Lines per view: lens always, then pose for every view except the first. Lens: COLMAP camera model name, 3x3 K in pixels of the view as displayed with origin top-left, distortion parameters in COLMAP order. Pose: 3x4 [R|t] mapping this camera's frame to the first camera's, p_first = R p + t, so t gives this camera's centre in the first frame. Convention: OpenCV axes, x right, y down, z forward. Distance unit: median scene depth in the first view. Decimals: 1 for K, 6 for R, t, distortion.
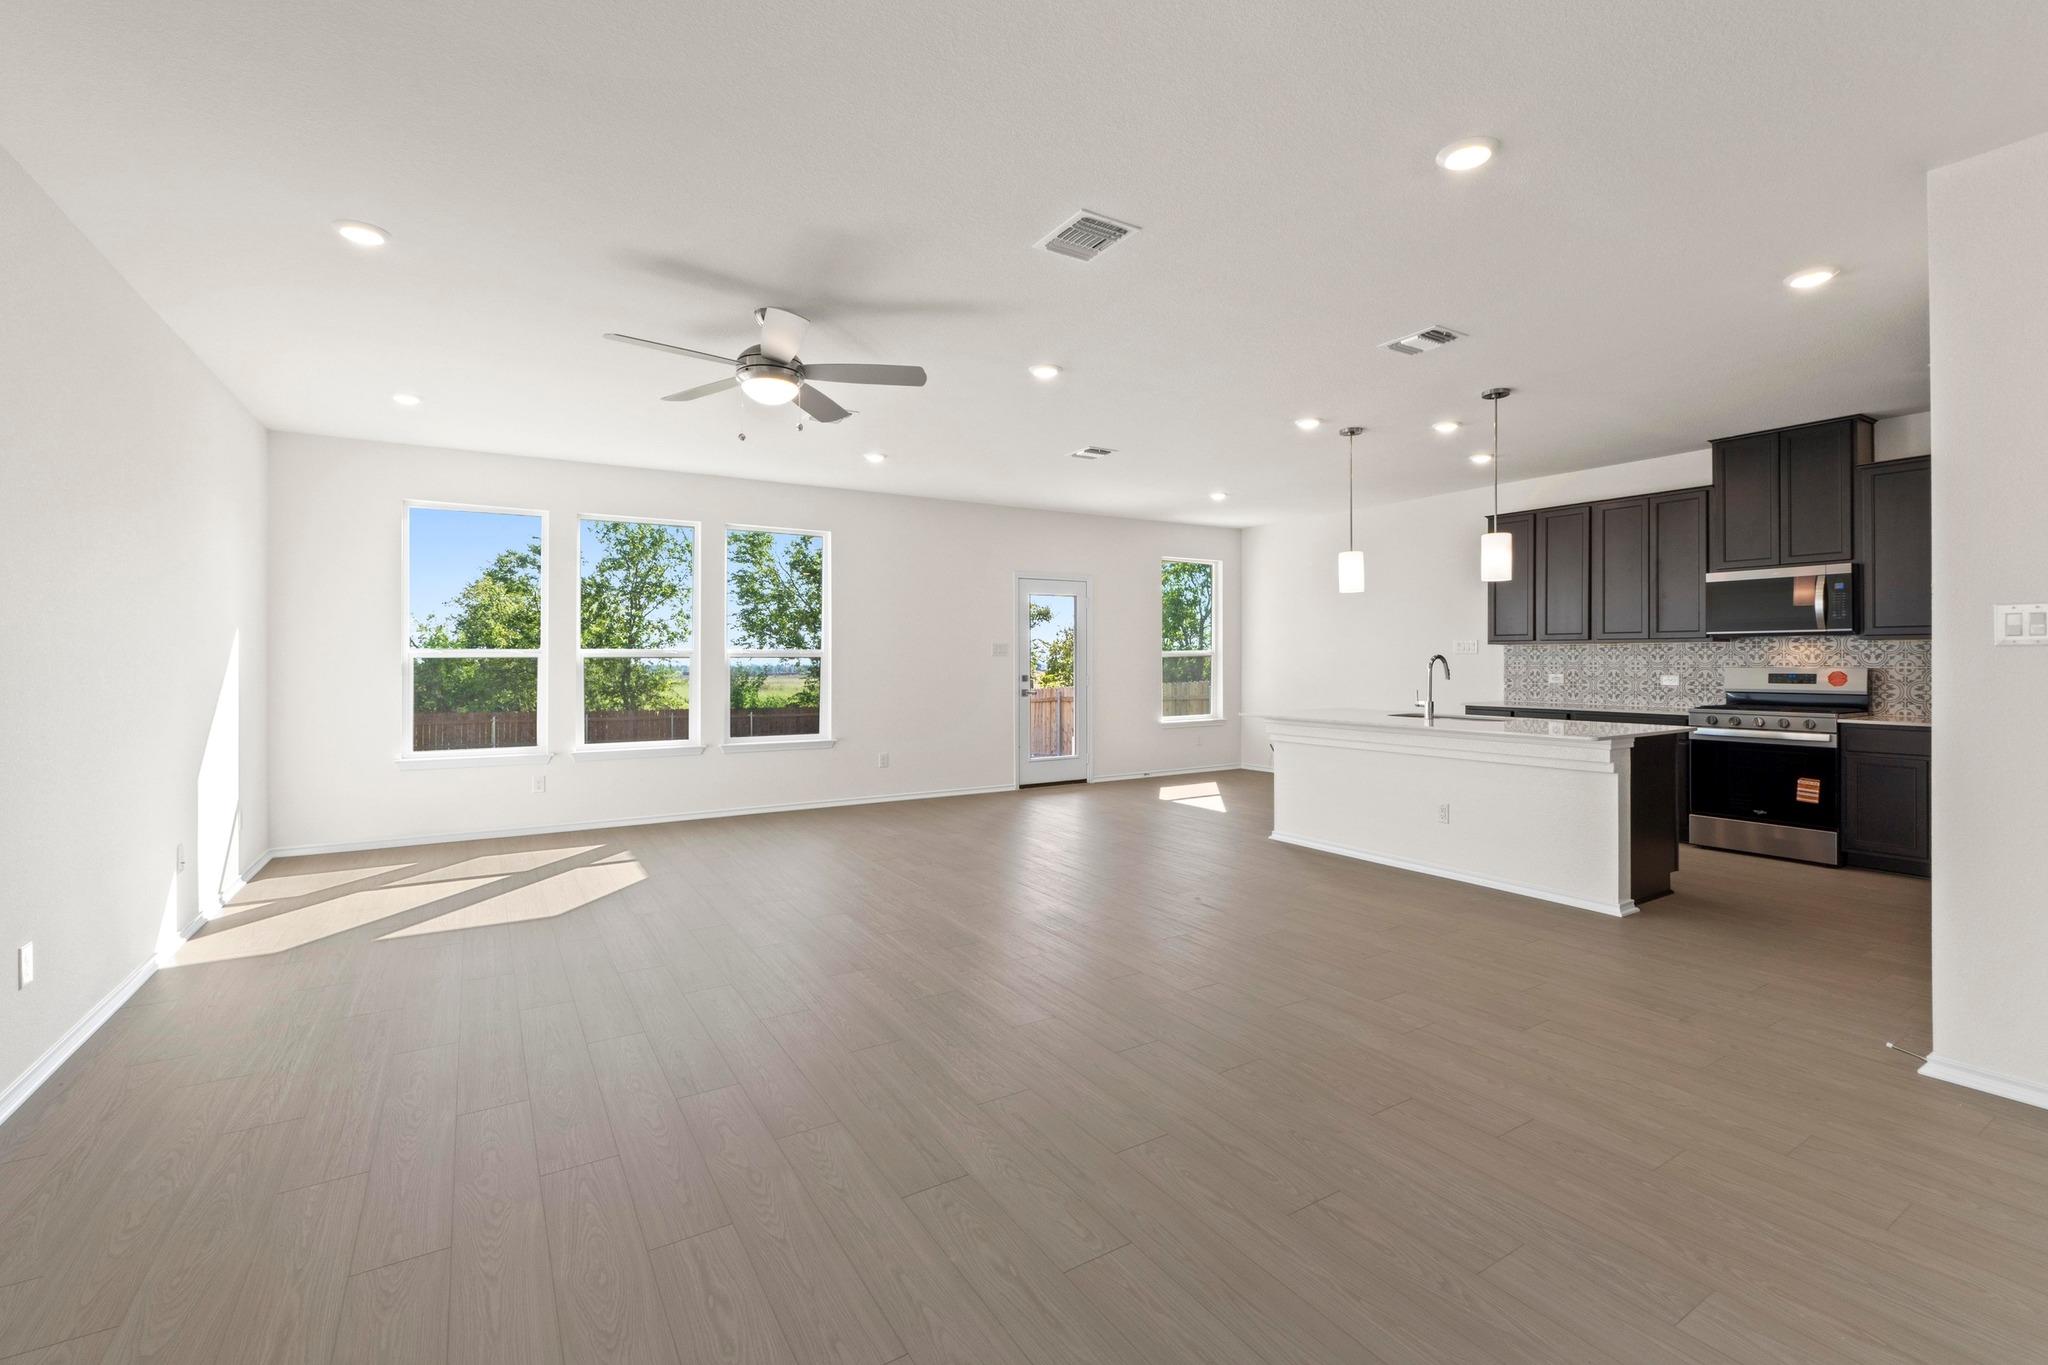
lens RADIAL K [[890.2, 0, 1024.5], [0, 890.2, 658.8], [0, 0, 1]] dist [-0.006901, -0.000297]
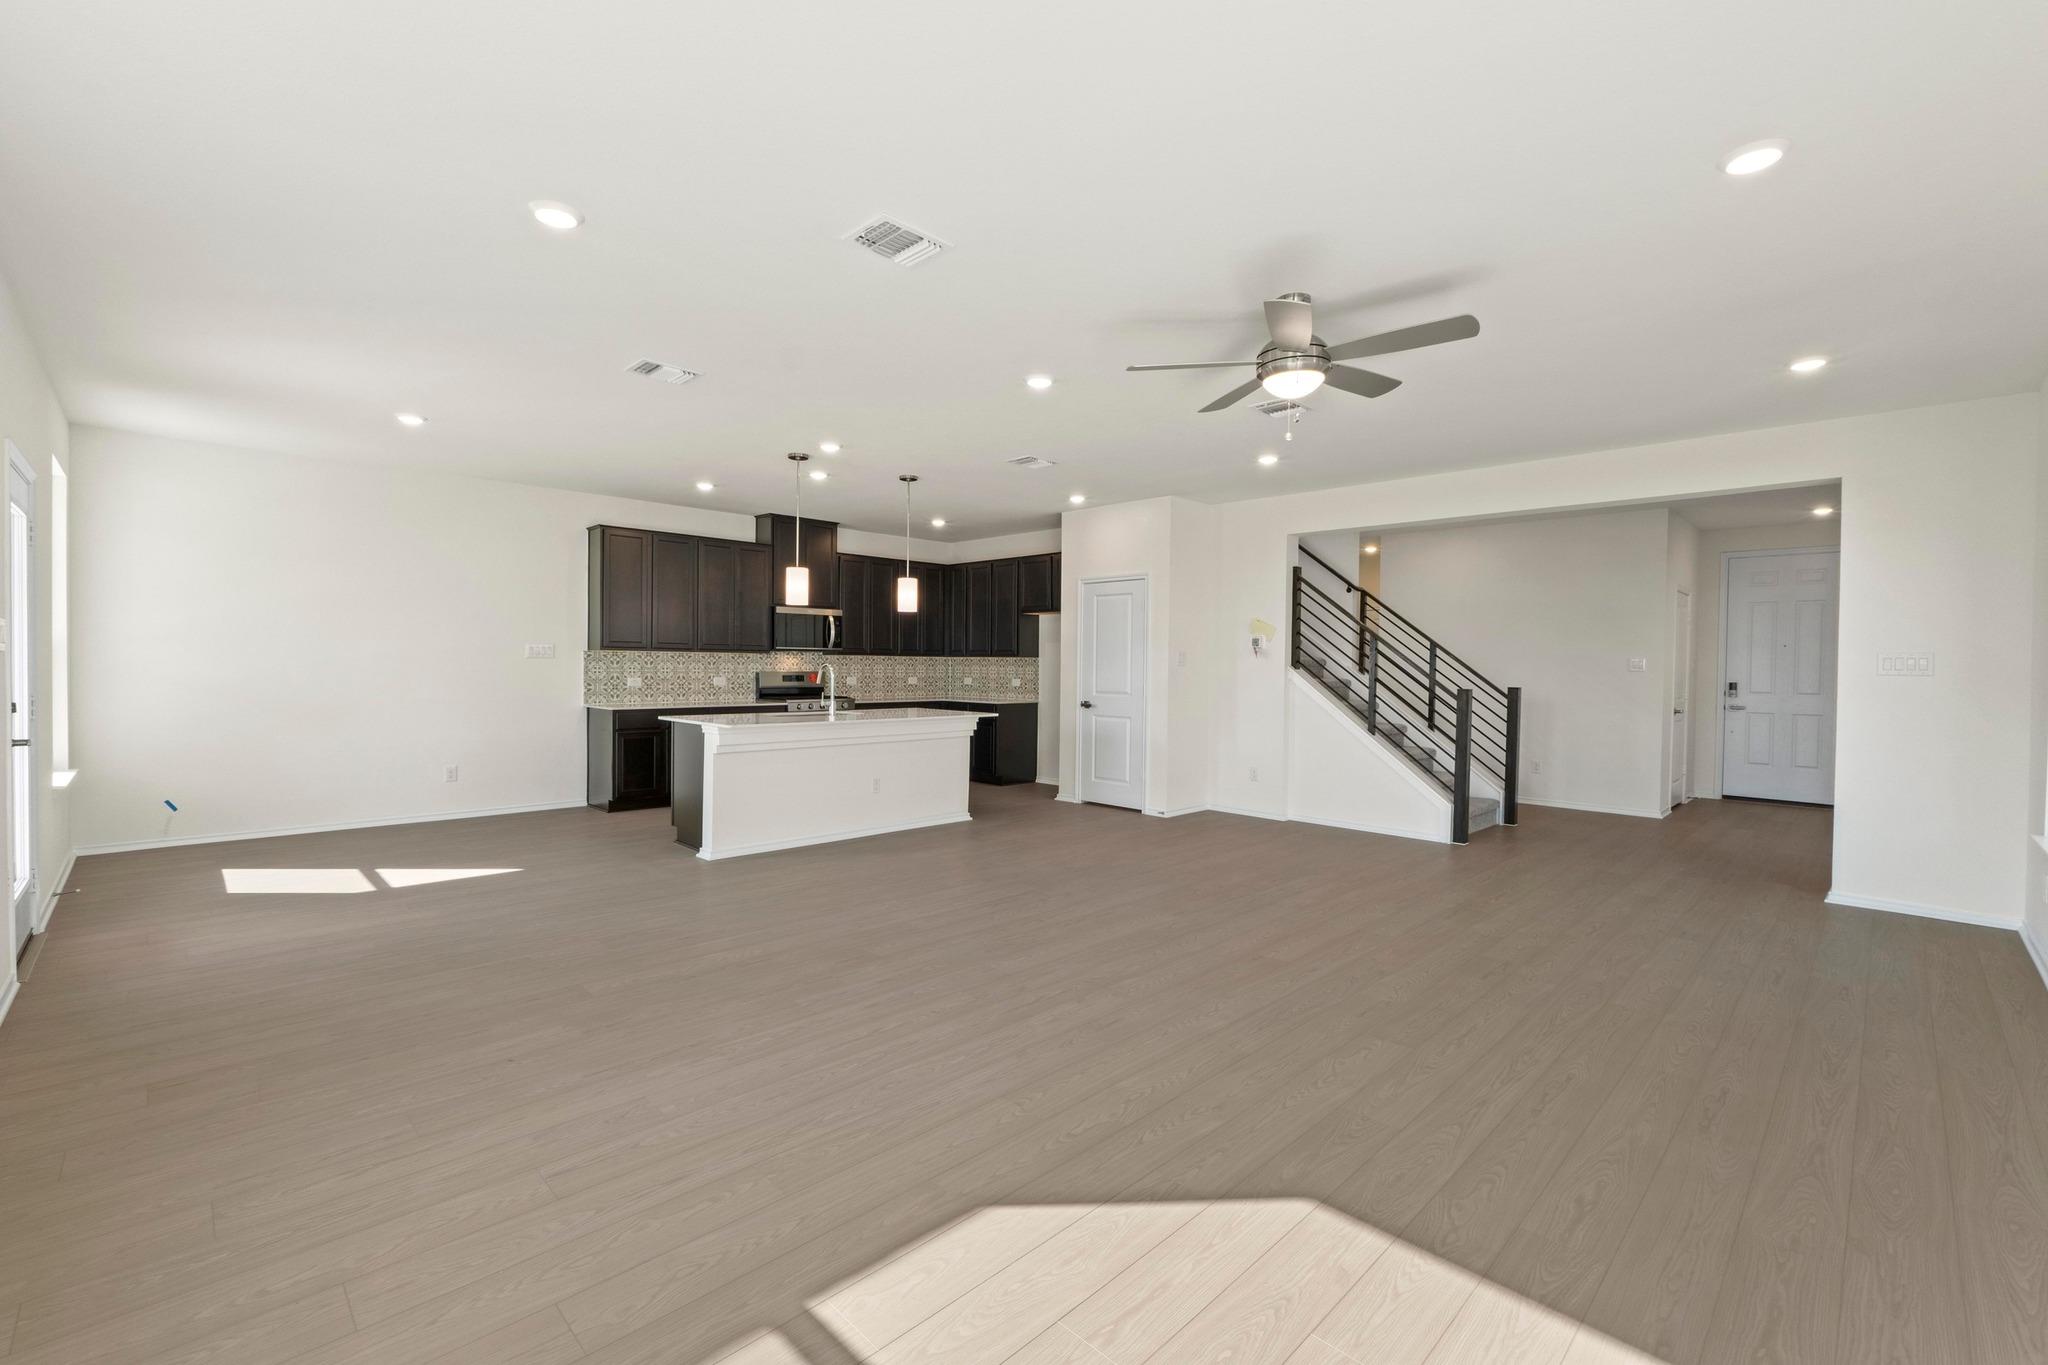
lens RADIAL K [[872.3, 0, 1019.8], [0, 872.3, 678.8], [0, 0, 1]] dist [-0.006929, -0.000002]
pose [[-0.218986, -0.014355, 0.975622, -0.596689], [-0.009439, 0.999876, 0.012593, 0.000002], [-0.975682, -0.006451, -0.219094, 0.787570]]
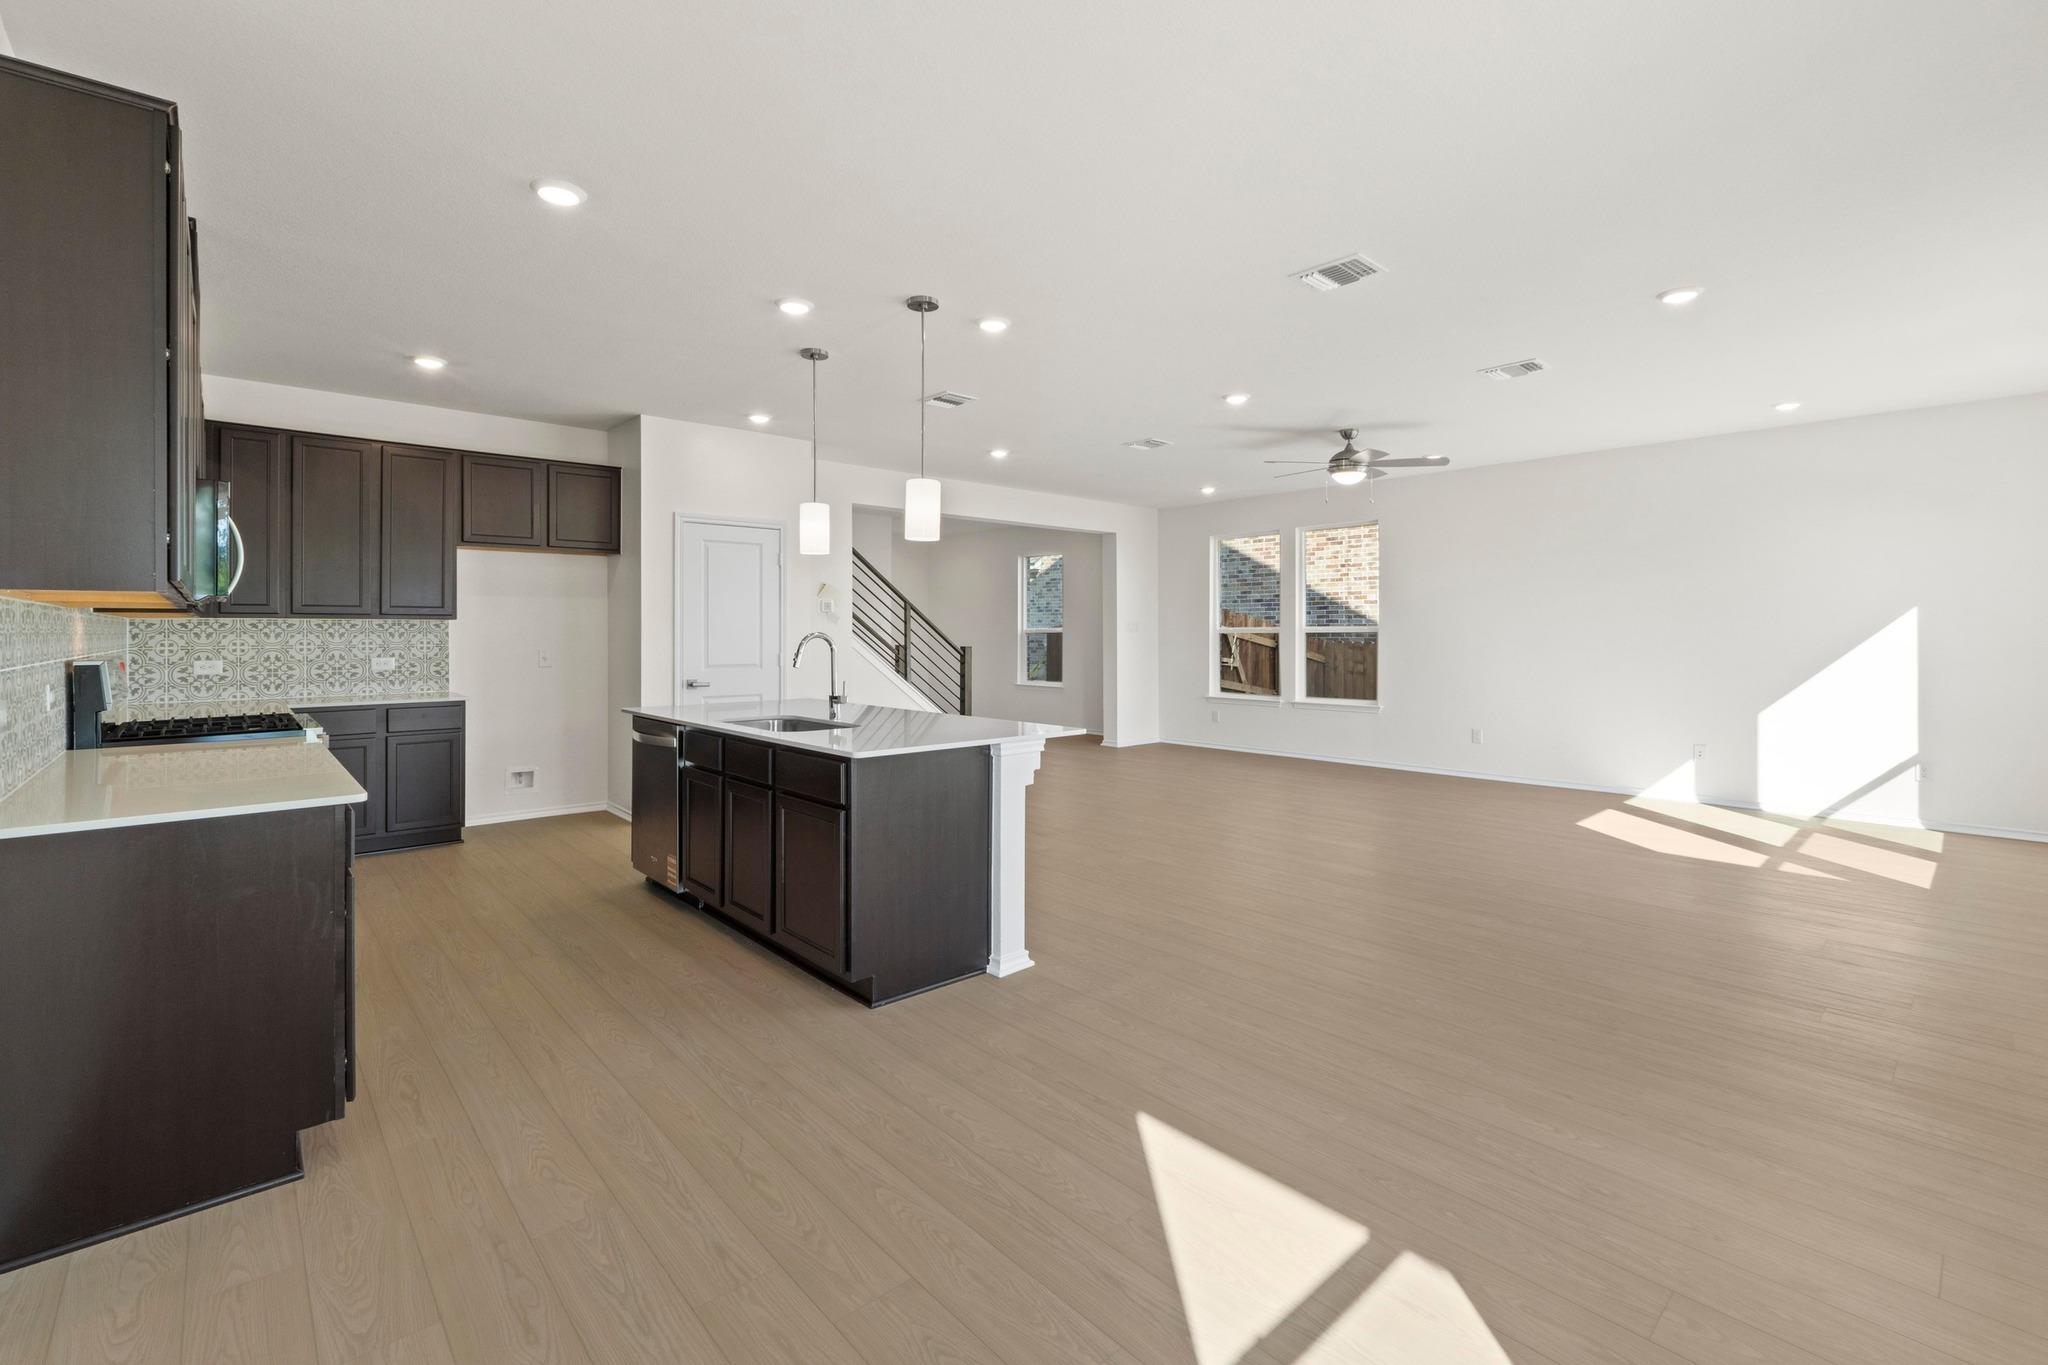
lens RADIAL K [[897.3, 0, 1024.3], [0, 897.3, 628.0], [0, 0, 1]] dist [-0.001637, -0.000247]
pose [[-0.984627, 0.003468, -0.174635, 0.335884], [0.004084, 0.999987, -0.003172, -0.003783], [0.174622, -0.003836, -0.984628, 1.375182]]
